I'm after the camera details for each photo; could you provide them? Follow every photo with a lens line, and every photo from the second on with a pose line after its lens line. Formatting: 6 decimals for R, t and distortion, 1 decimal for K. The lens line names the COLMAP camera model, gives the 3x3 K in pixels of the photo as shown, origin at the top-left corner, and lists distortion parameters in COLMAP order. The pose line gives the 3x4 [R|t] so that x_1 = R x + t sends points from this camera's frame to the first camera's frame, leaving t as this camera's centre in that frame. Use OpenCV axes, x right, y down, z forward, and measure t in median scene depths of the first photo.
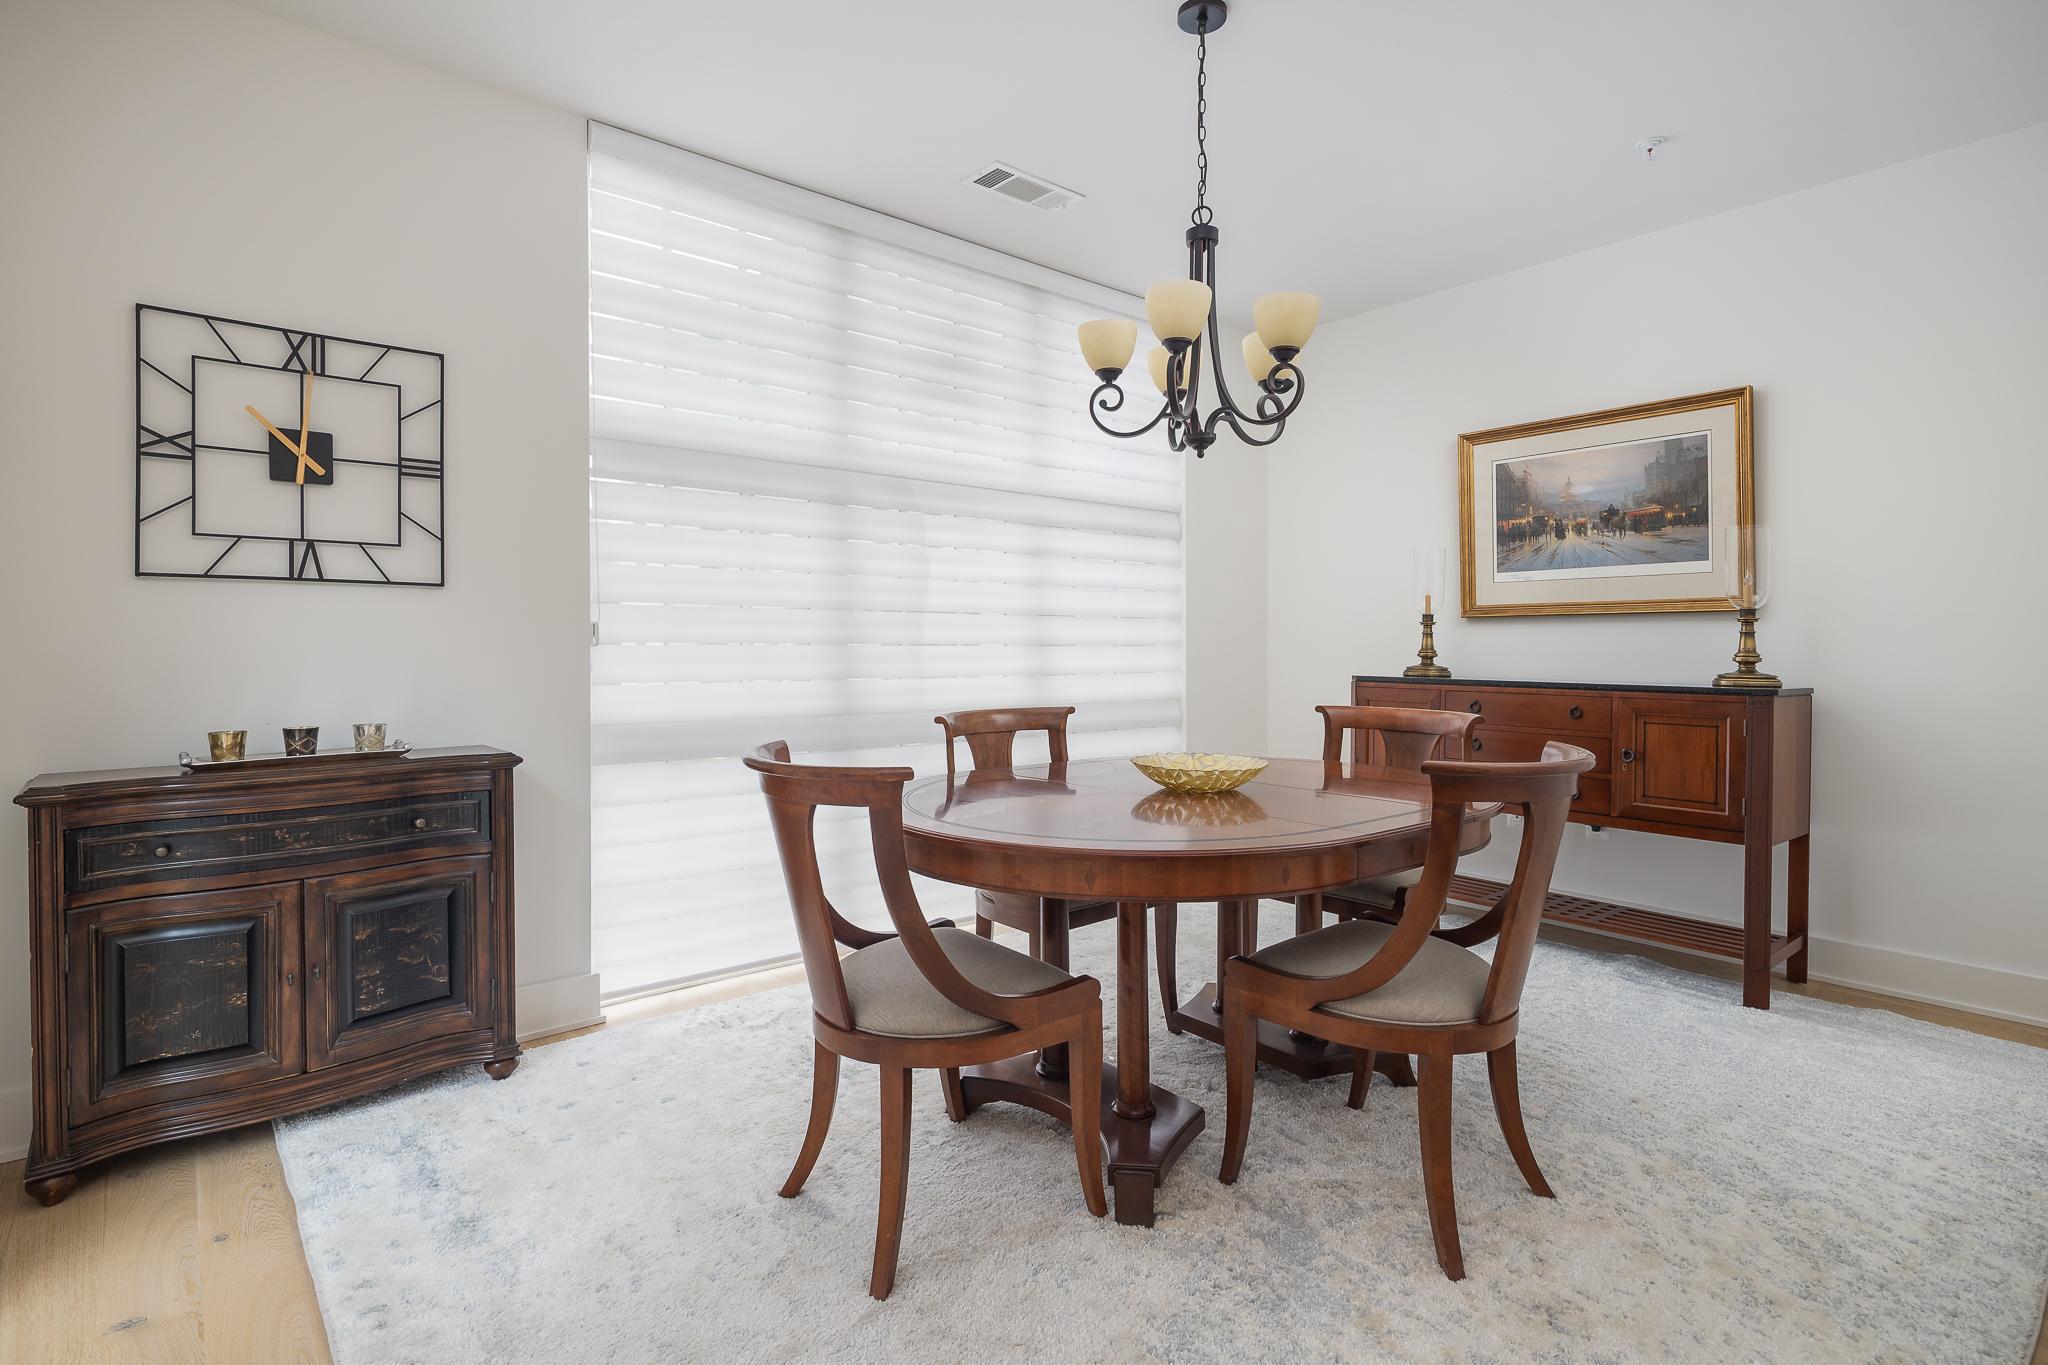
lens RADIAL K [[1003.2, 0, 1022.8], [0, 1003.2, 653.3], [0, 0, 1]] dist [-0.000846, -0.000477]
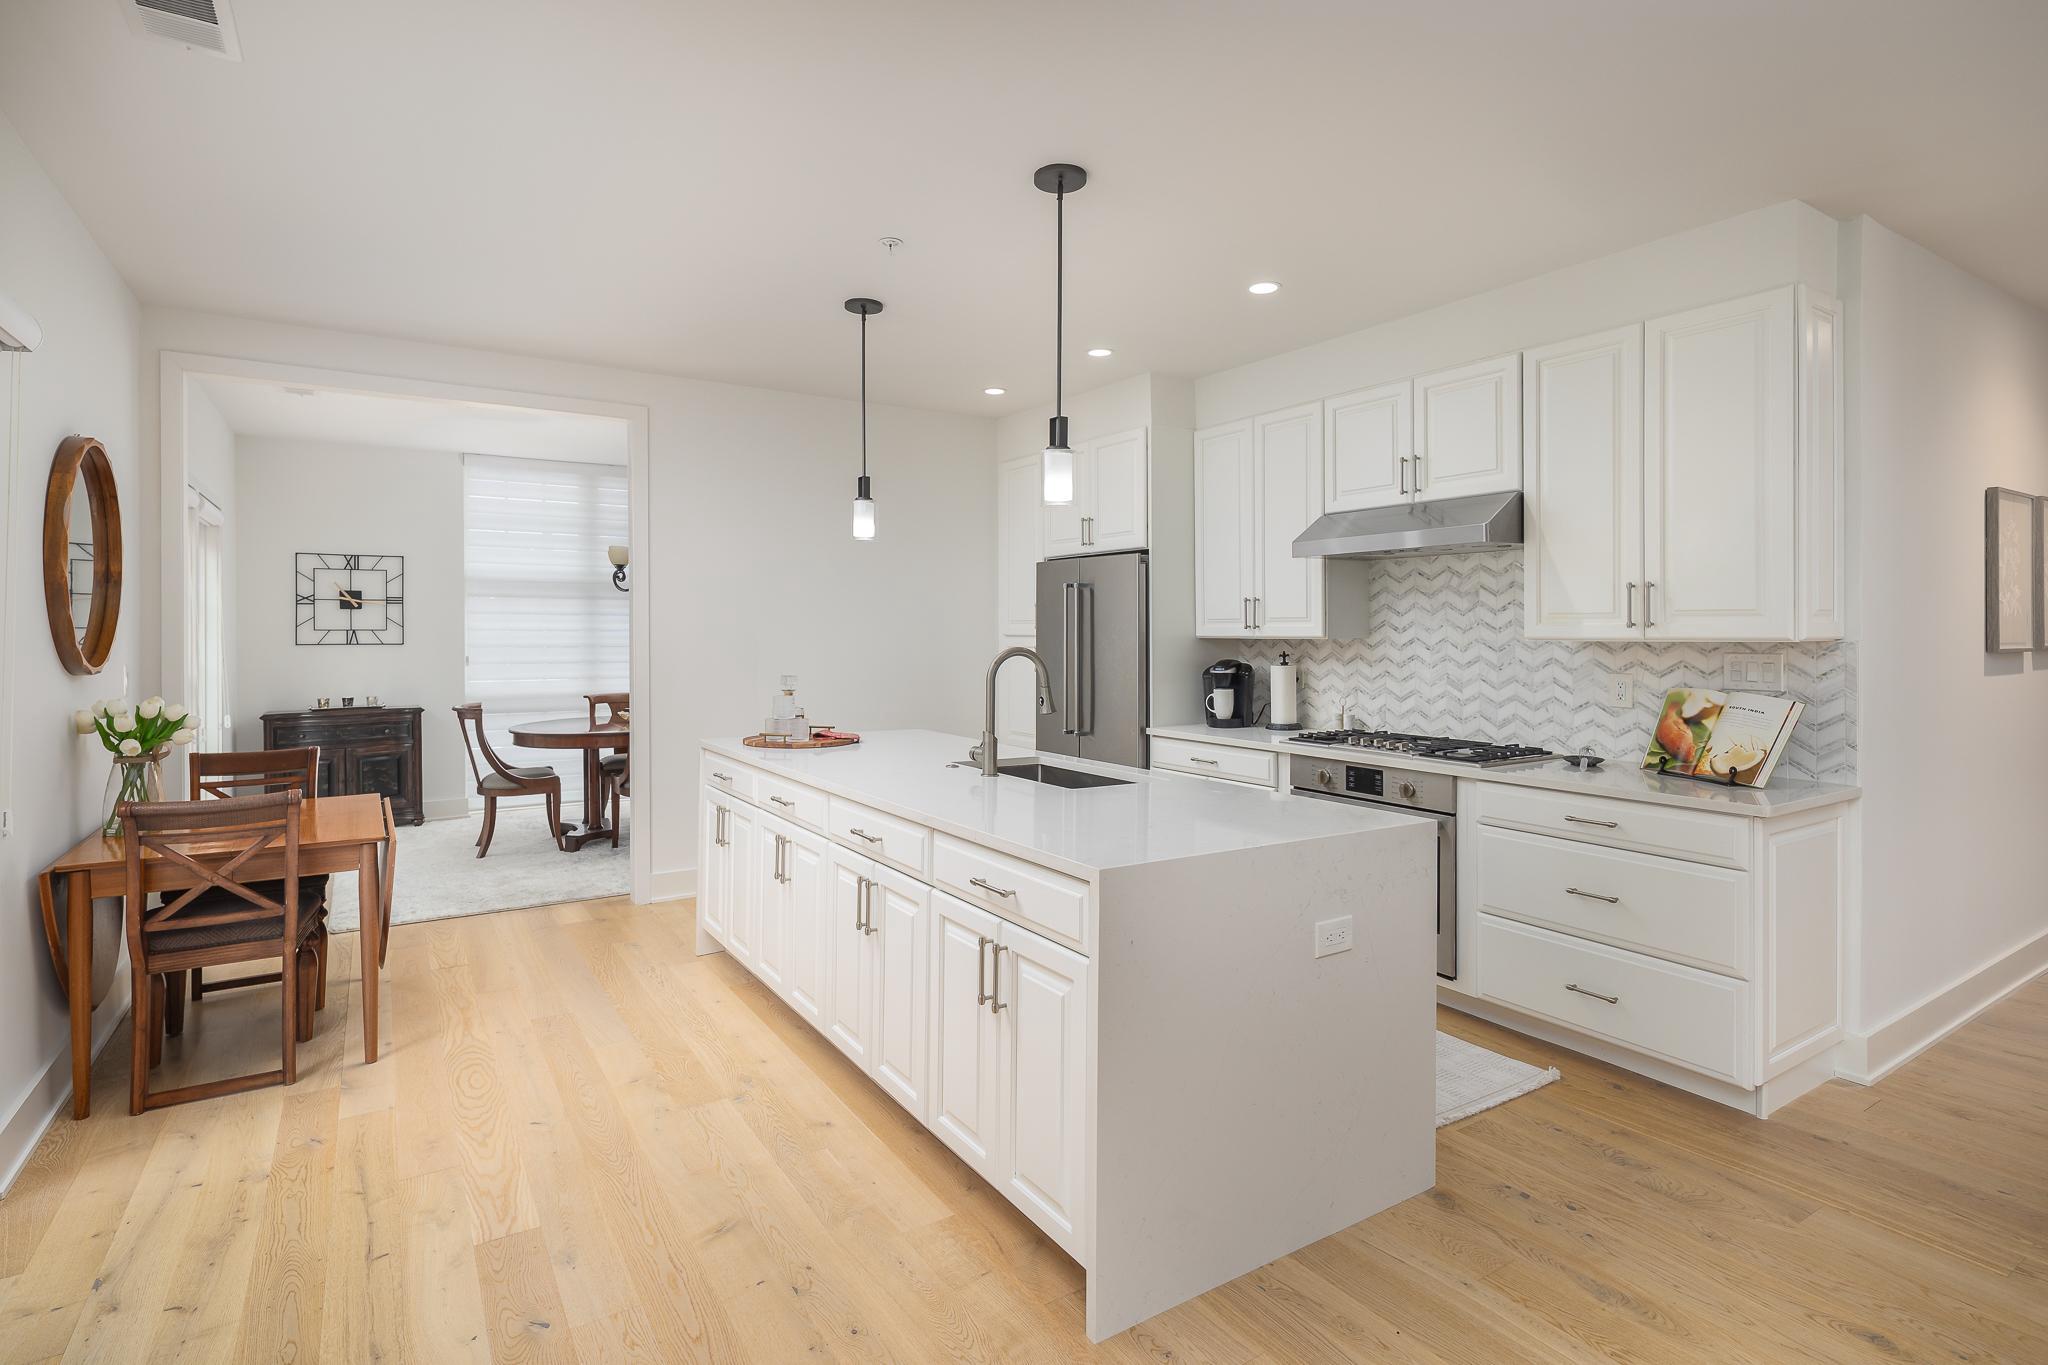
lens RADIAL K [[1008.8, 0, 1020.6], [0, 1008.8, 634.4], [0, 0, 1]] dist [-0.001965, -0.000968]
pose [[0.992357, 0.002609, -0.123373, 1.480222], [-0.002032, 0.999986, 0.004801, -0.119173], [0.123383, -0.004514, 0.992349, -1.555185]]
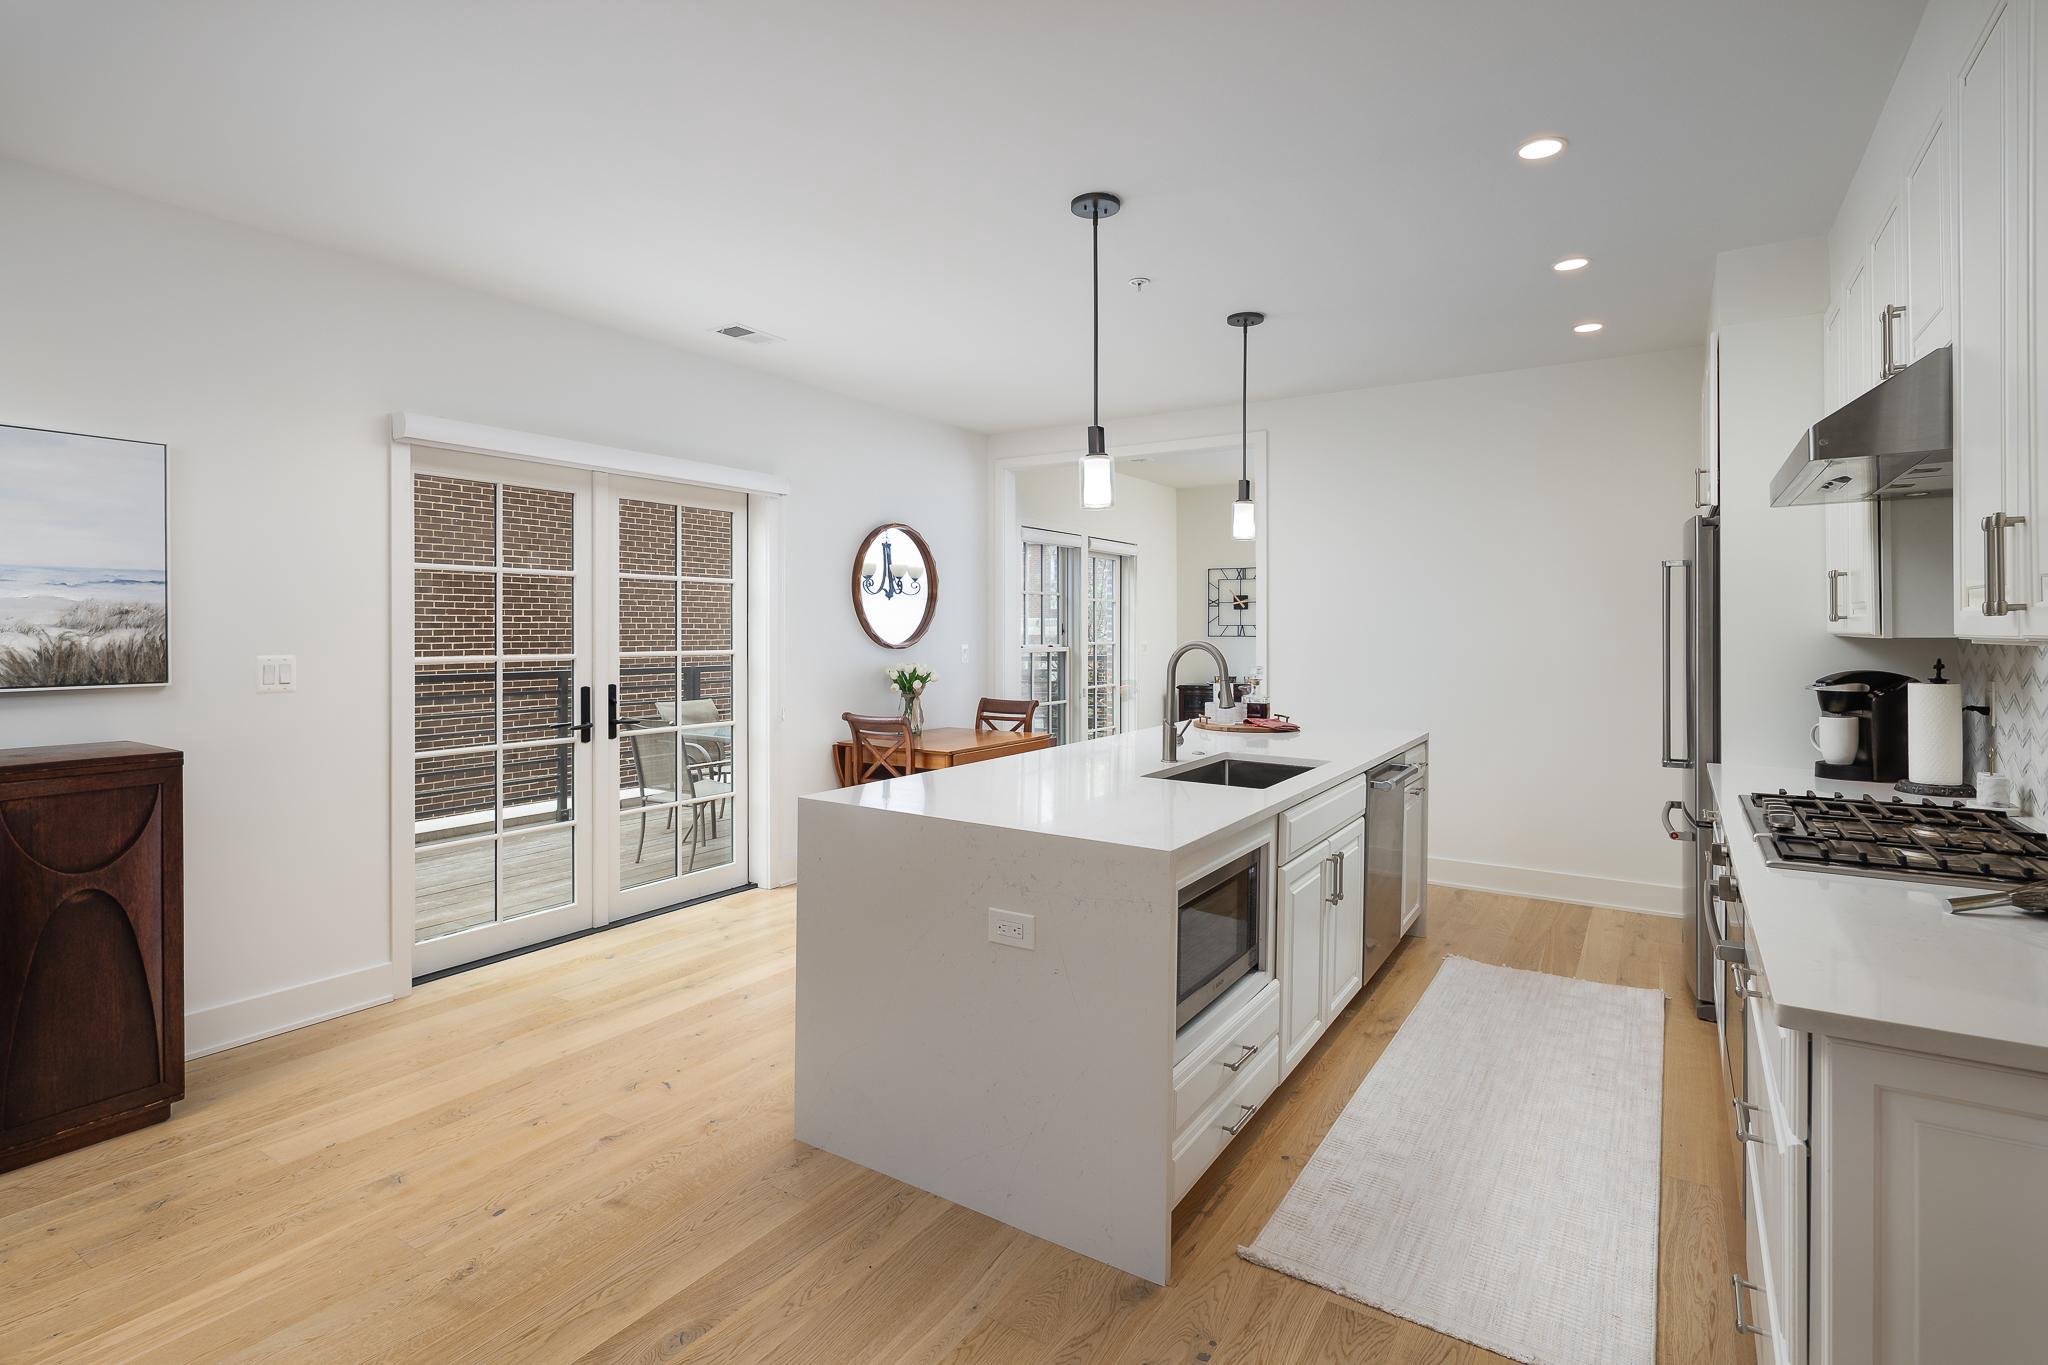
lens RADIAL K [[999.5, 0, 1010.0], [0, 999.5, 630.7], [0, 0, 1]] dist [-0.001488, -0.000994]
pose [[0.295735, 0.005229, -0.955256, 2.521067], [0.001336, 0.999982, 0.005888, -0.117663], [0.955269, -0.003018, 0.295722, -0.878373]]
